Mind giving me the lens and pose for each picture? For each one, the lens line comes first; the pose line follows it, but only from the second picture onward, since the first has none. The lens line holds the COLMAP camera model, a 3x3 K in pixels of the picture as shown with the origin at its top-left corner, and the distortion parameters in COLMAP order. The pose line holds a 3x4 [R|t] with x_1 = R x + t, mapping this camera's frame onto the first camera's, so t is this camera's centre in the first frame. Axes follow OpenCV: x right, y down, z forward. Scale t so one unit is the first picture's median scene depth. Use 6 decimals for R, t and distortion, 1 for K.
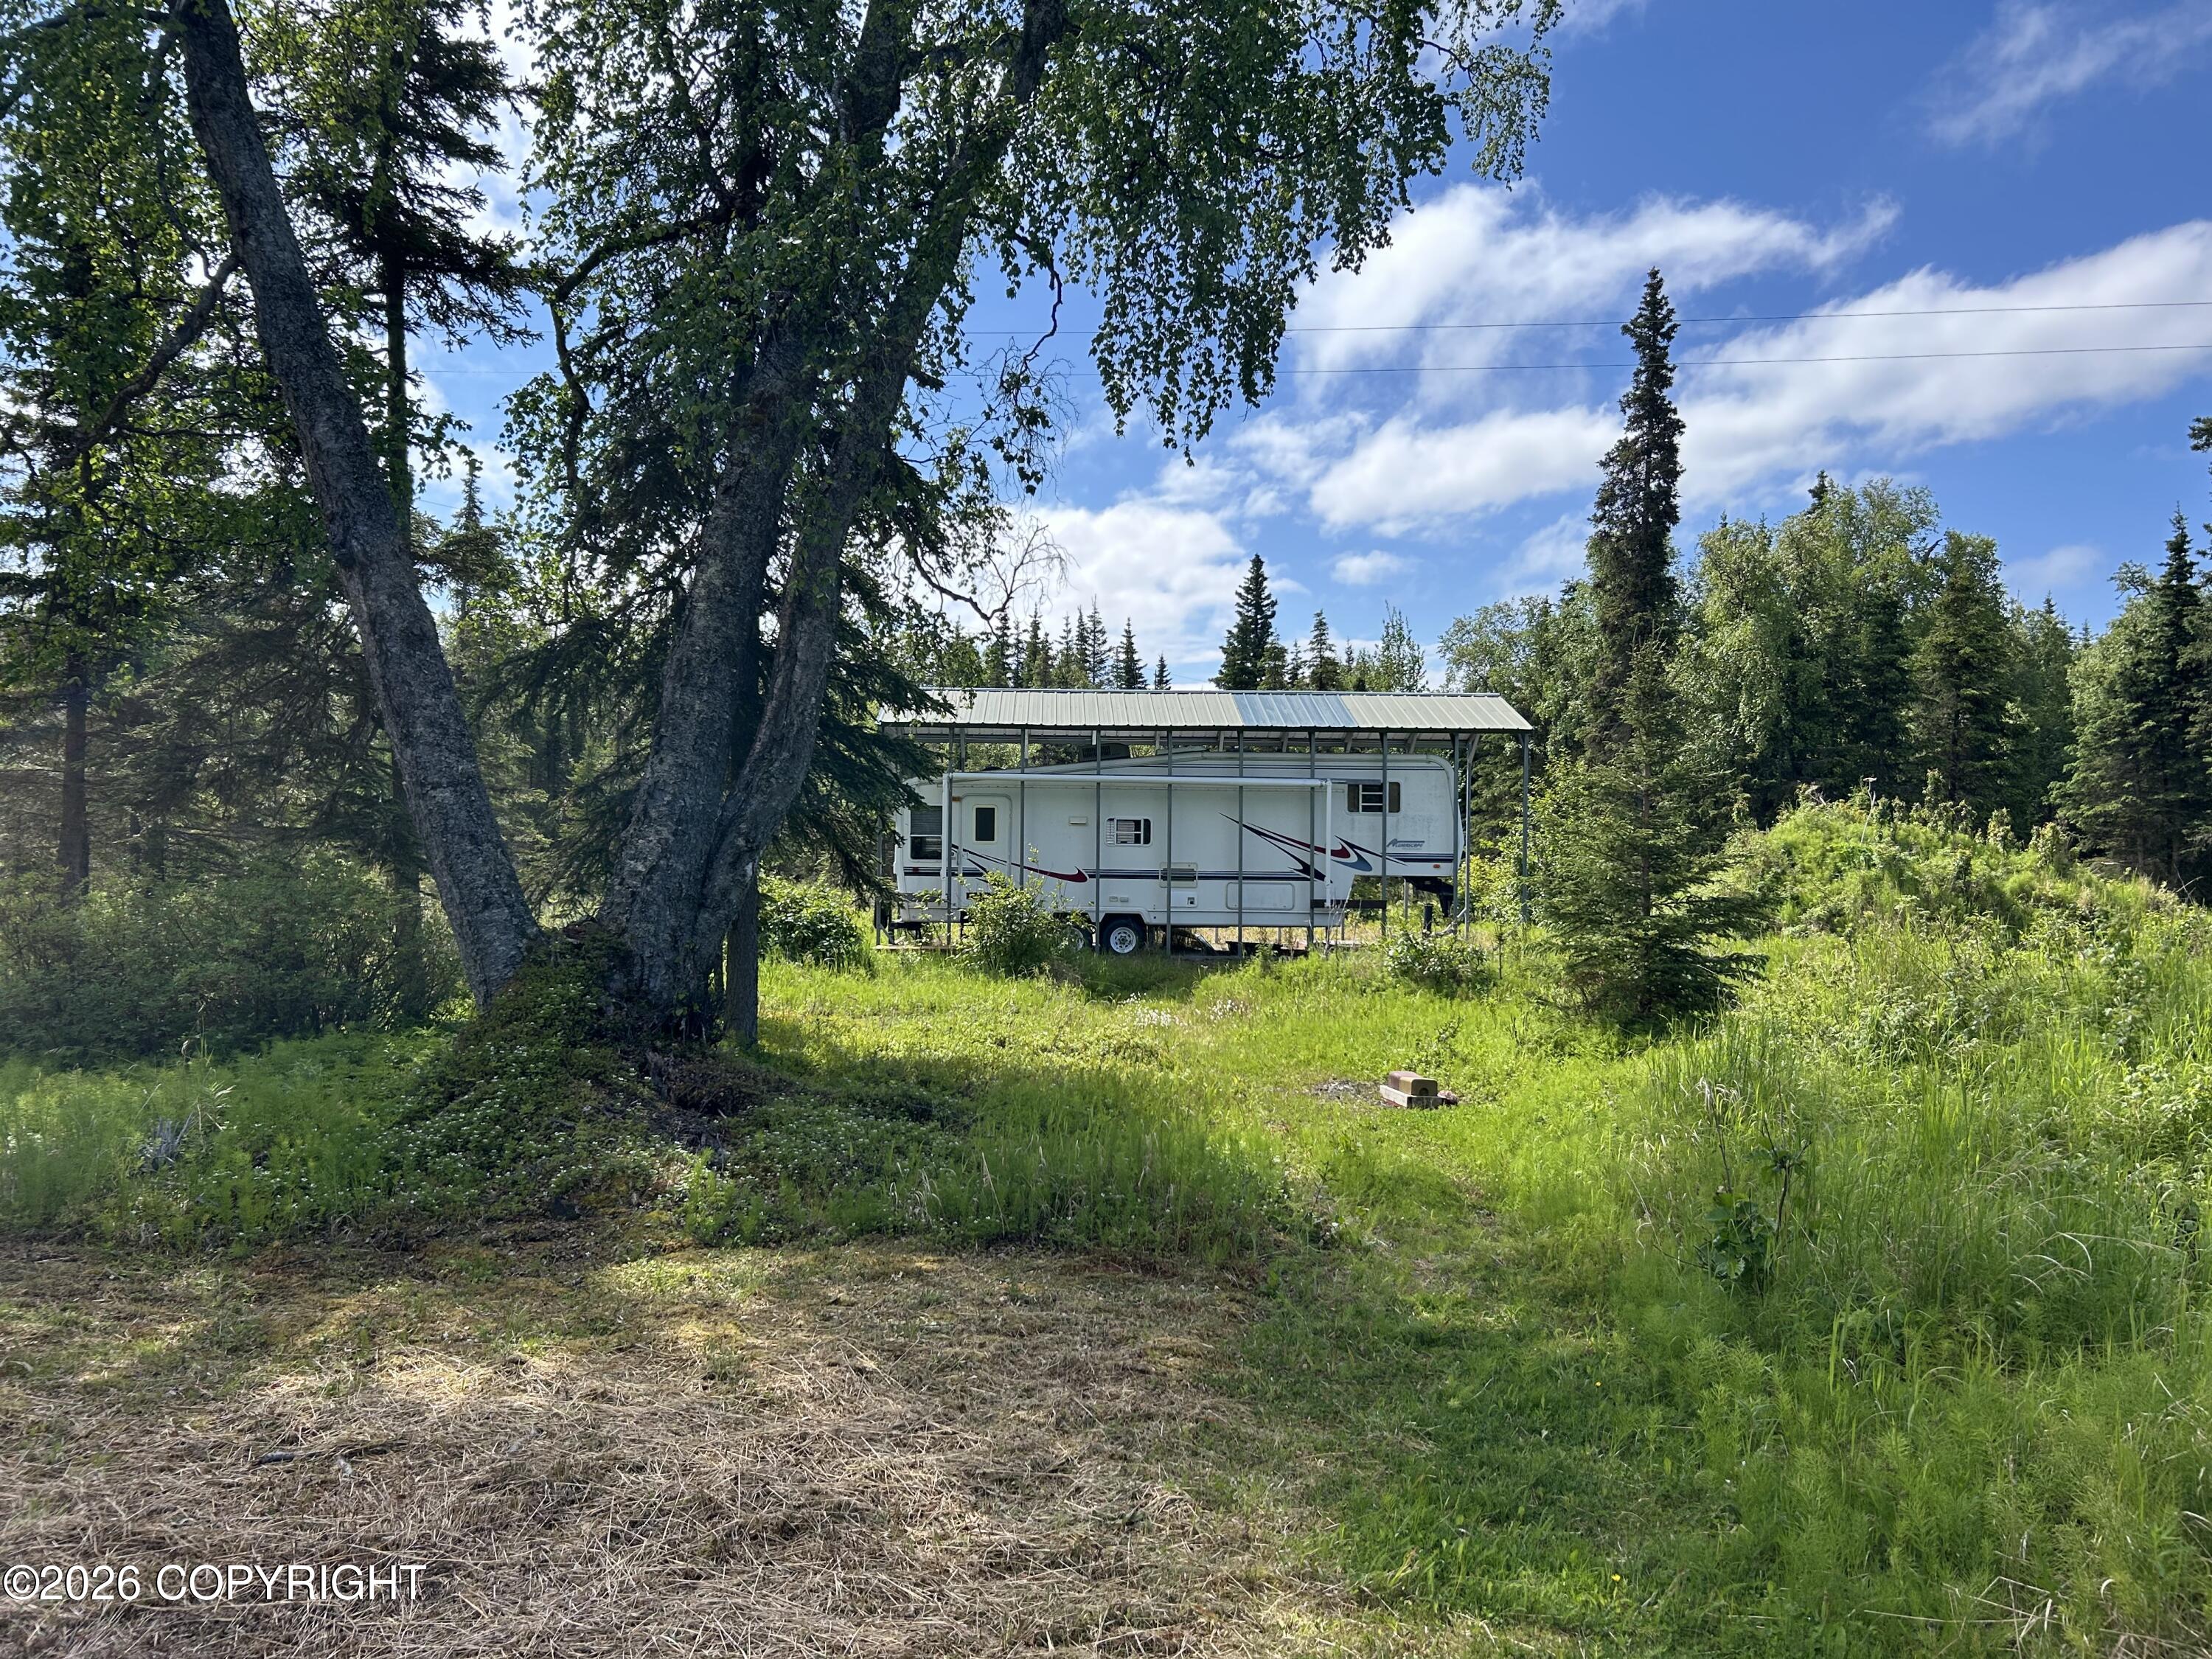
lens RADIAL K [[1645.6, 0, 1143.9], [0, 1645.6, 862.0], [0, 0, 1]] dist [0.063684, -0.076446]
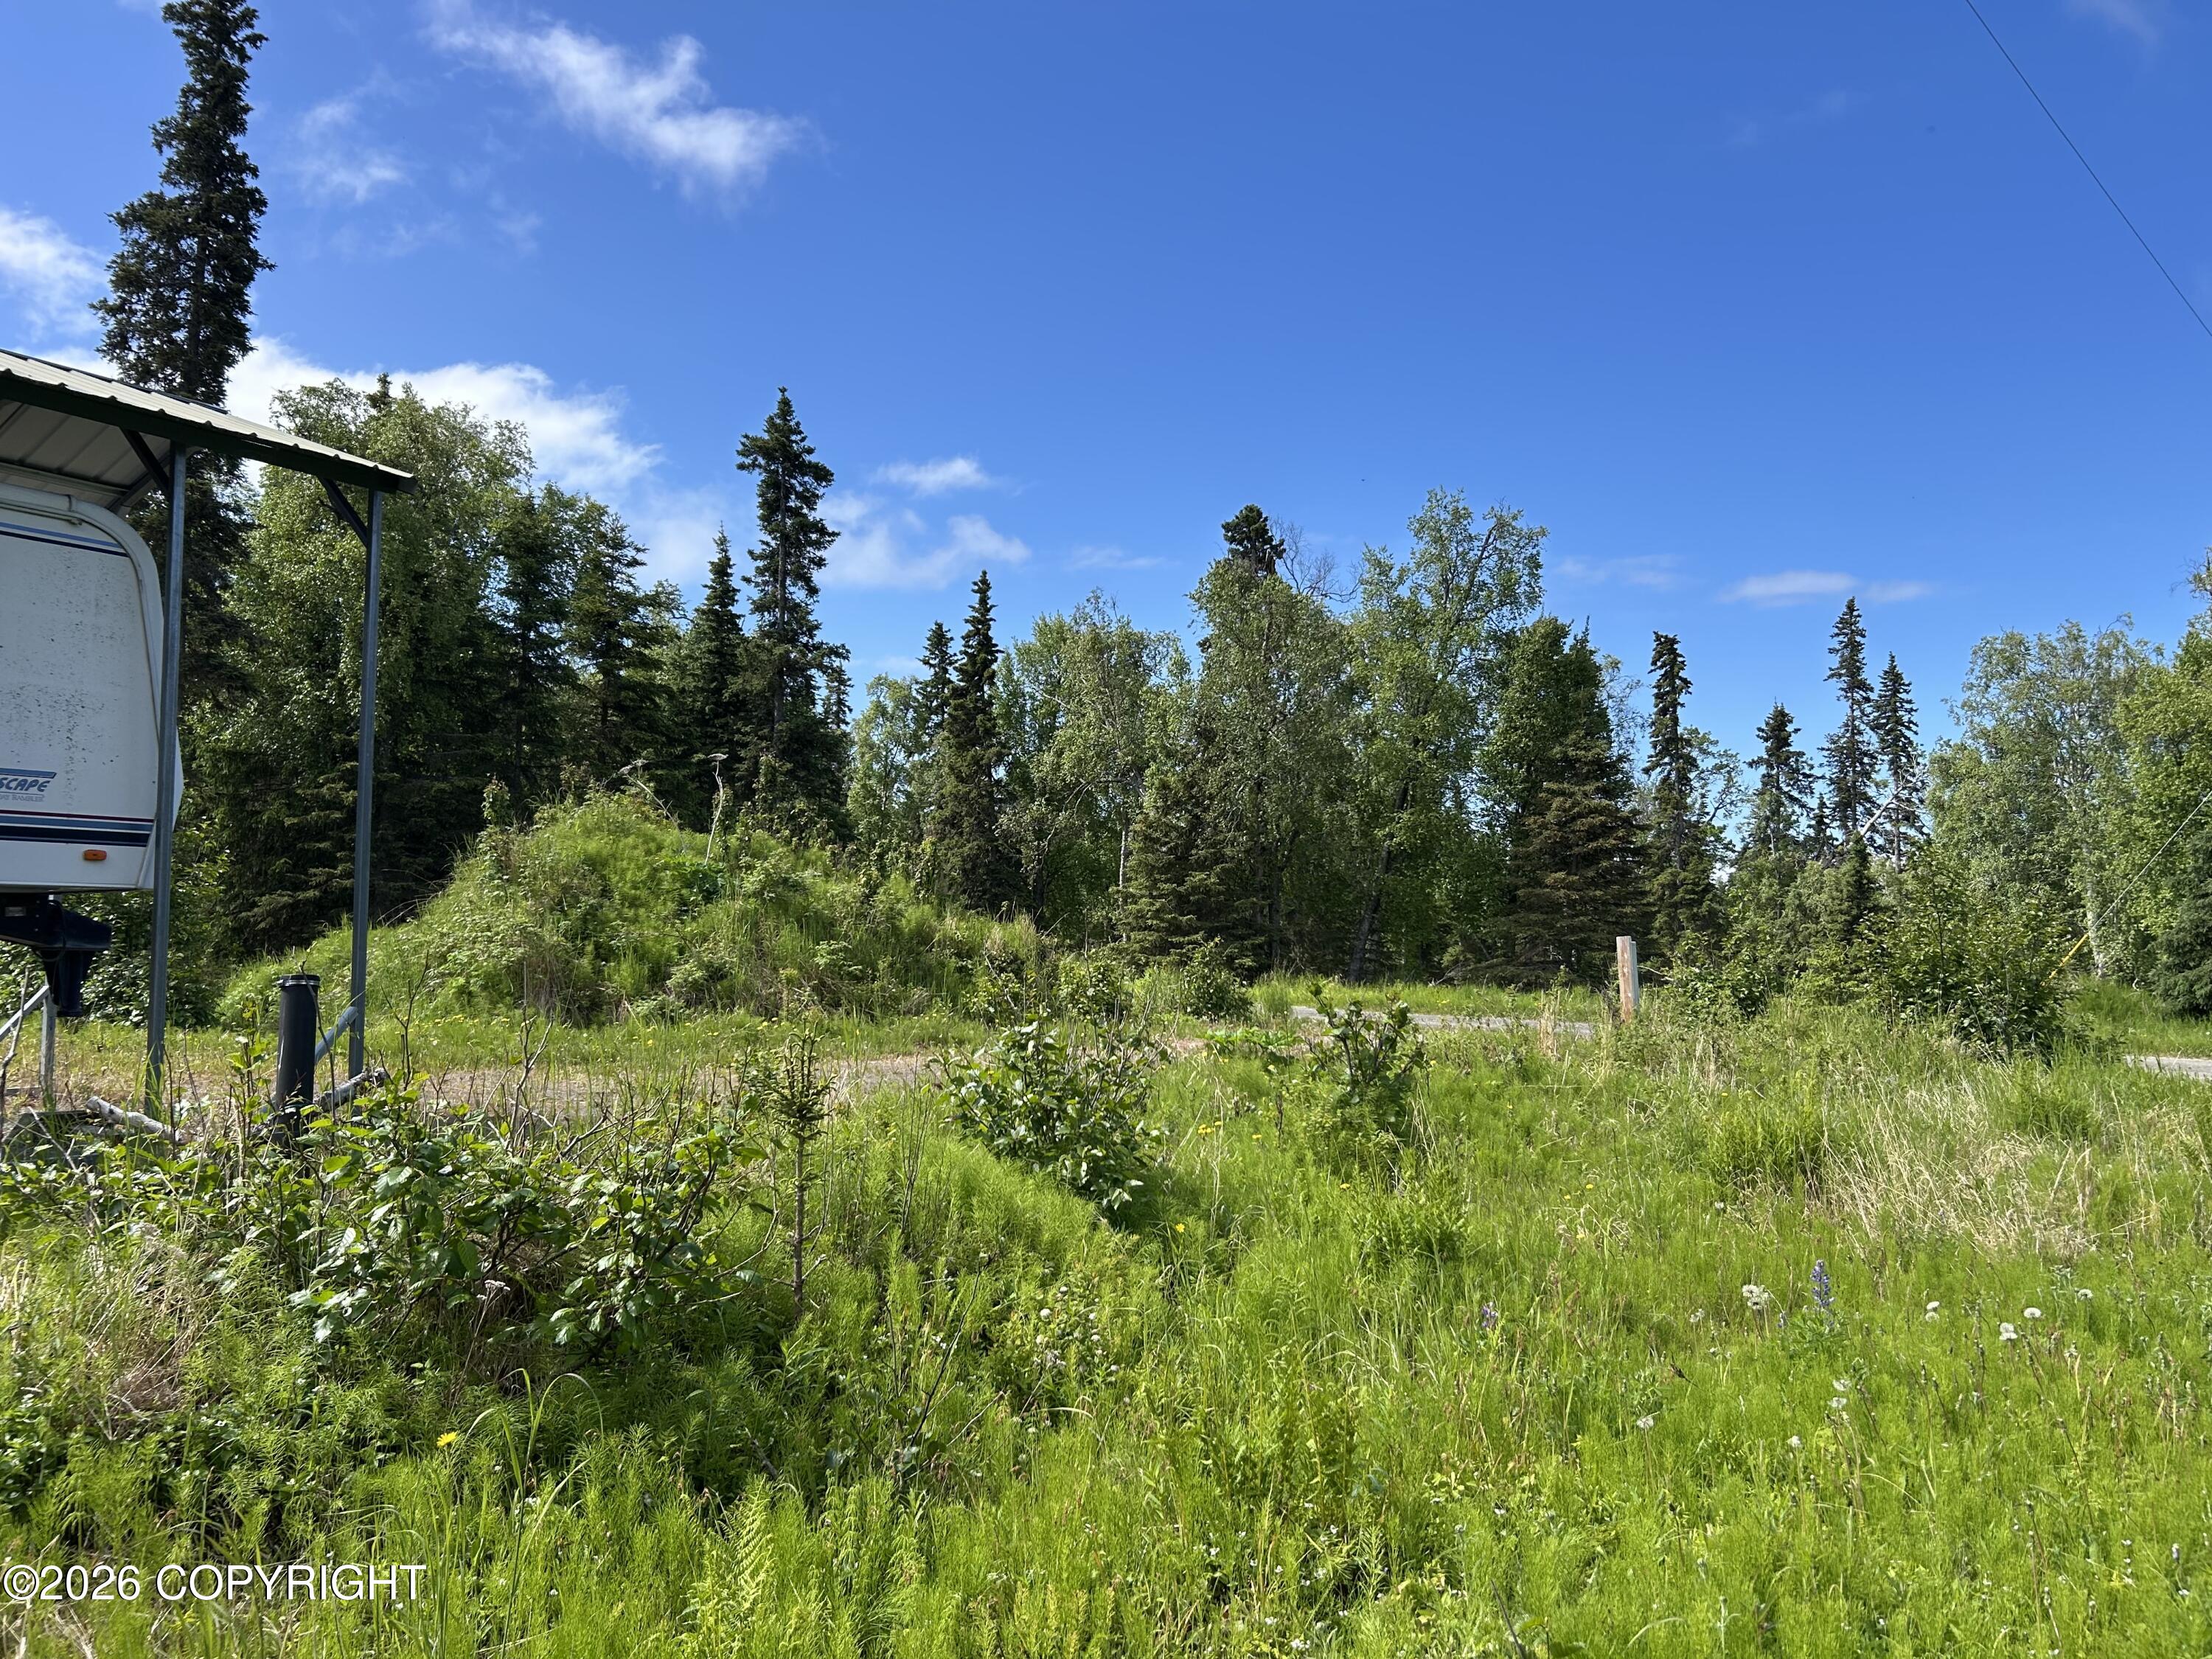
lens RADIAL K [[1645.6, 0, 1078.8], [0, 1645.6, 845.4], [0, 0, 1]] dist [0.063684, -0.076446]
pose [[0.606792, 0.040635, 0.793821, 0.028596], [-0.005294, 0.998877, -0.047084, 0.011722], [-0.794843, 0.024368, 0.606326, 0.503866]]
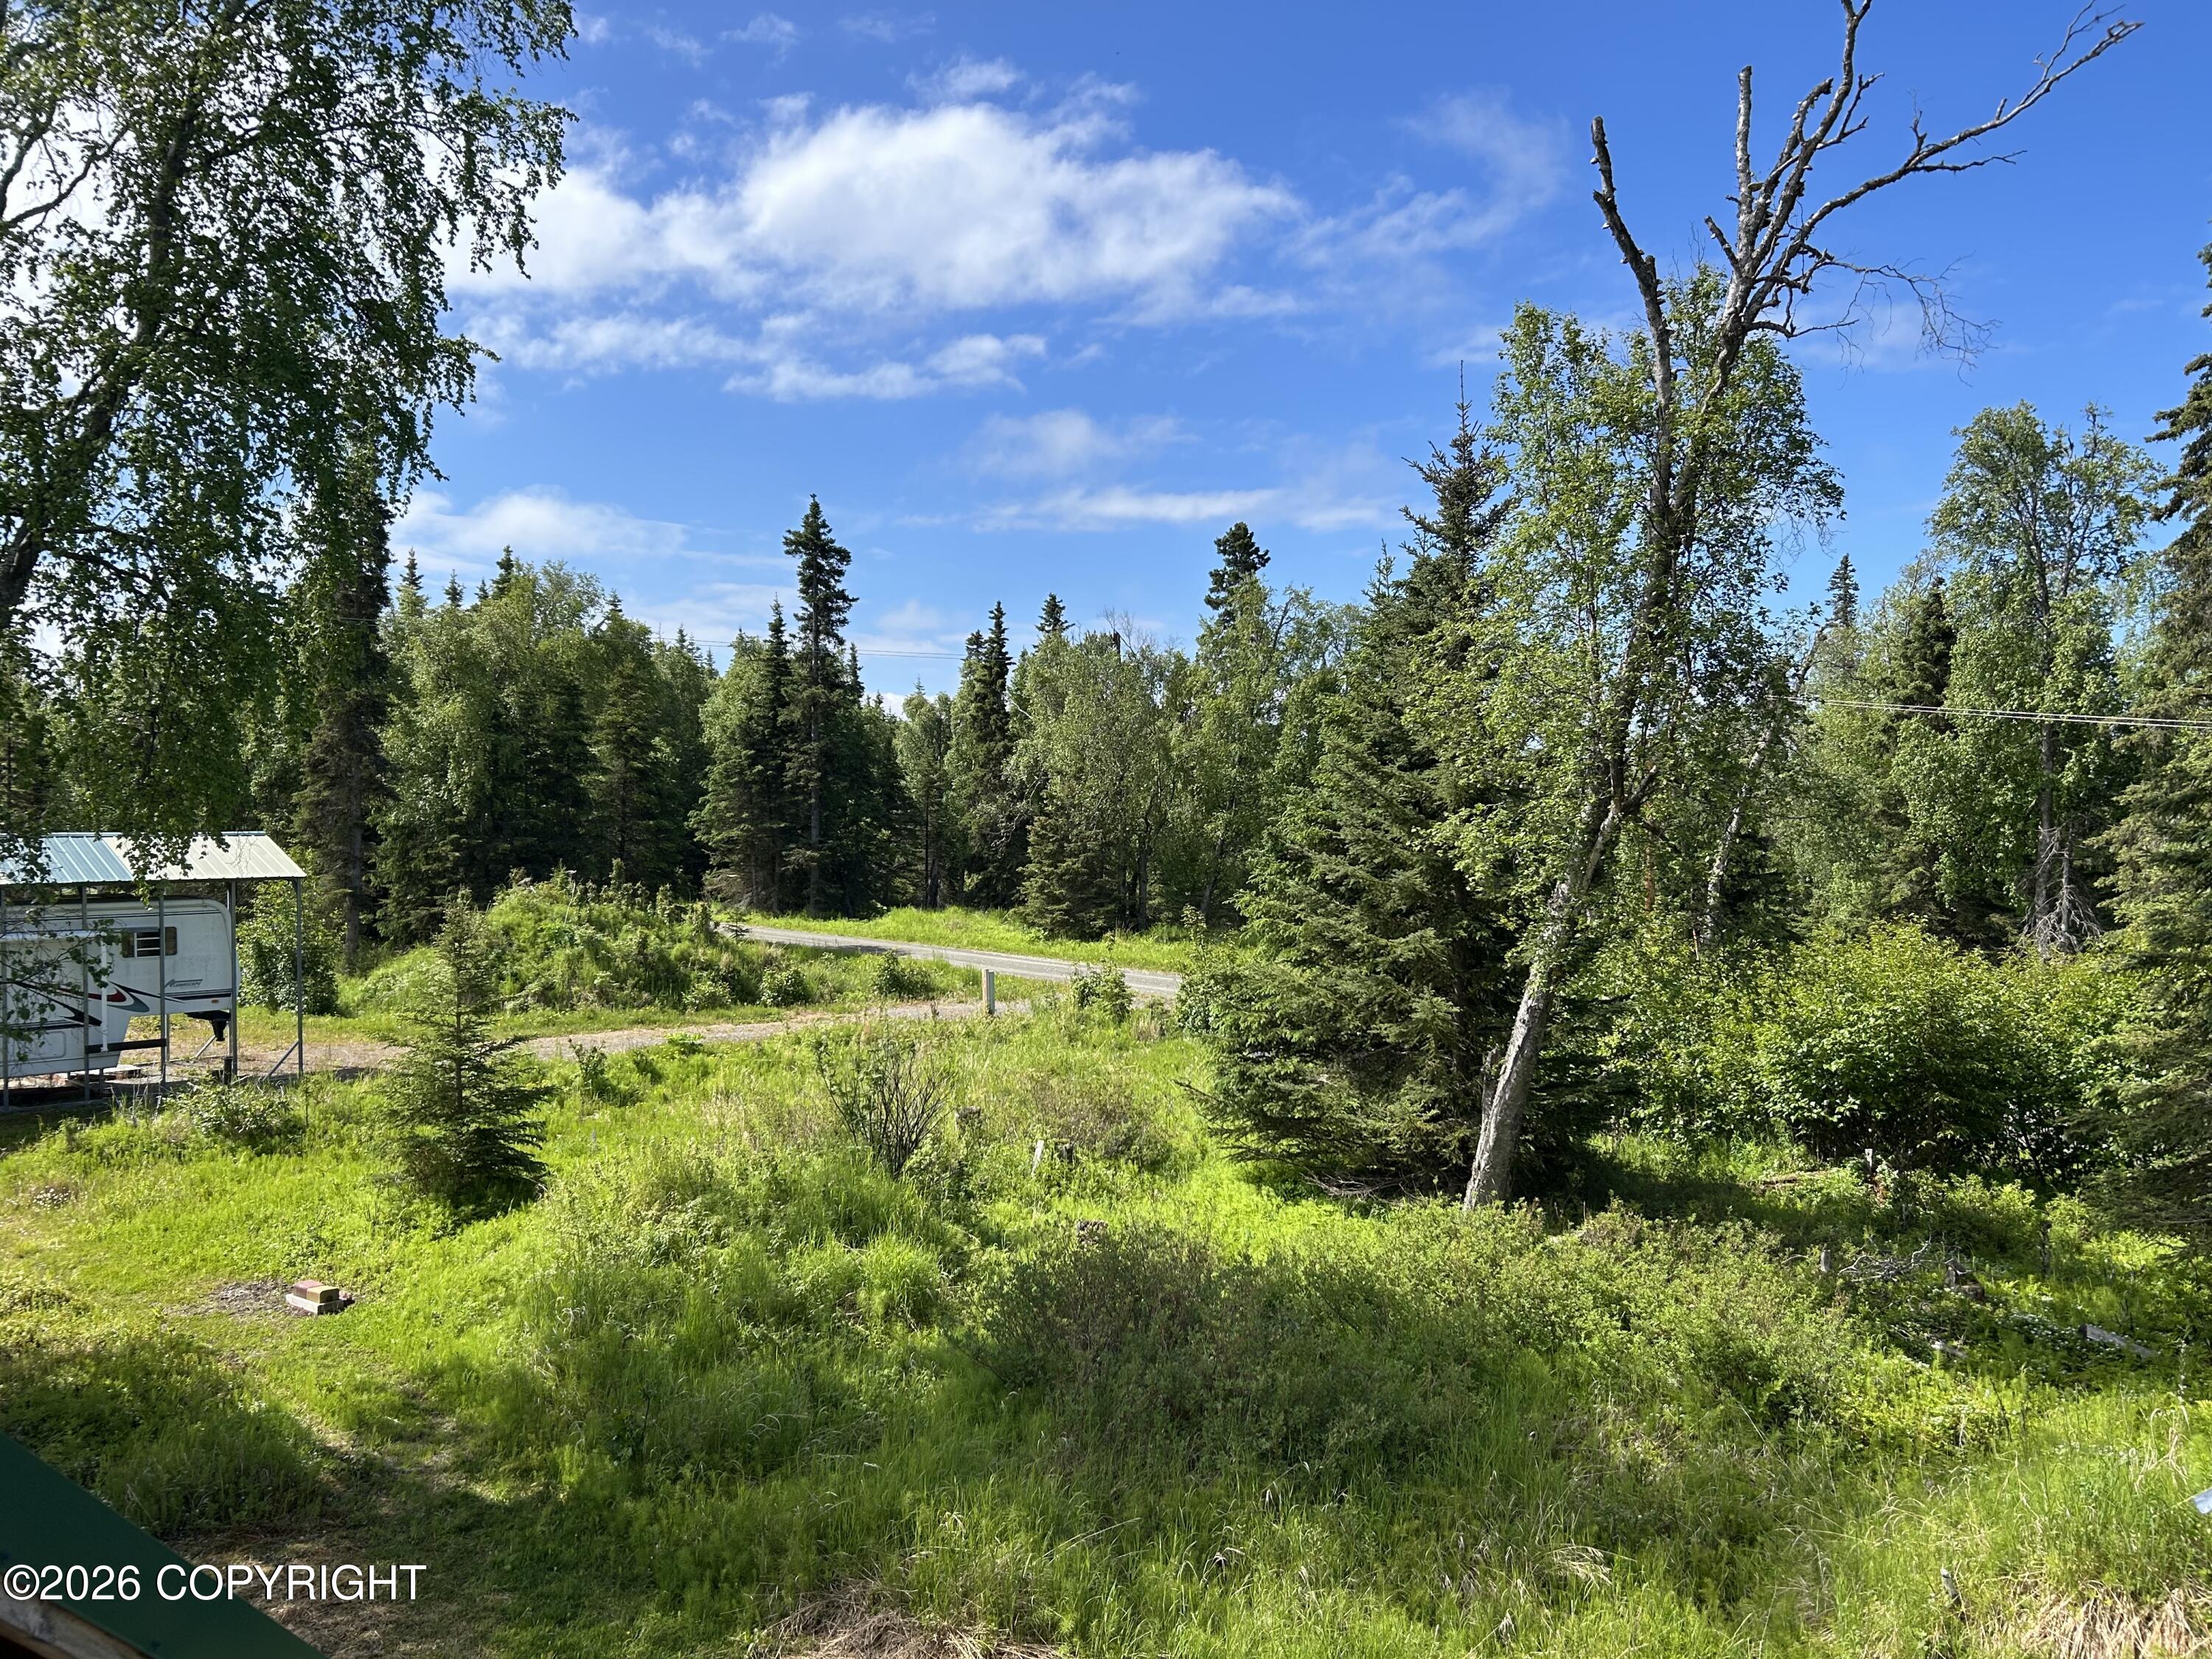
lens RADIAL K [[1645.6, 0, 1057.9], [0, 1645.6, 807.7], [0, 0, 1]] dist [0.063684, -0.076446]
pose [[0.747525, -0.008472, 0.664180, -0.104937], [0.007623, 0.999962, 0.004175, -0.096411], [-0.664190, 0.001942, 0.747561, -0.153788]]
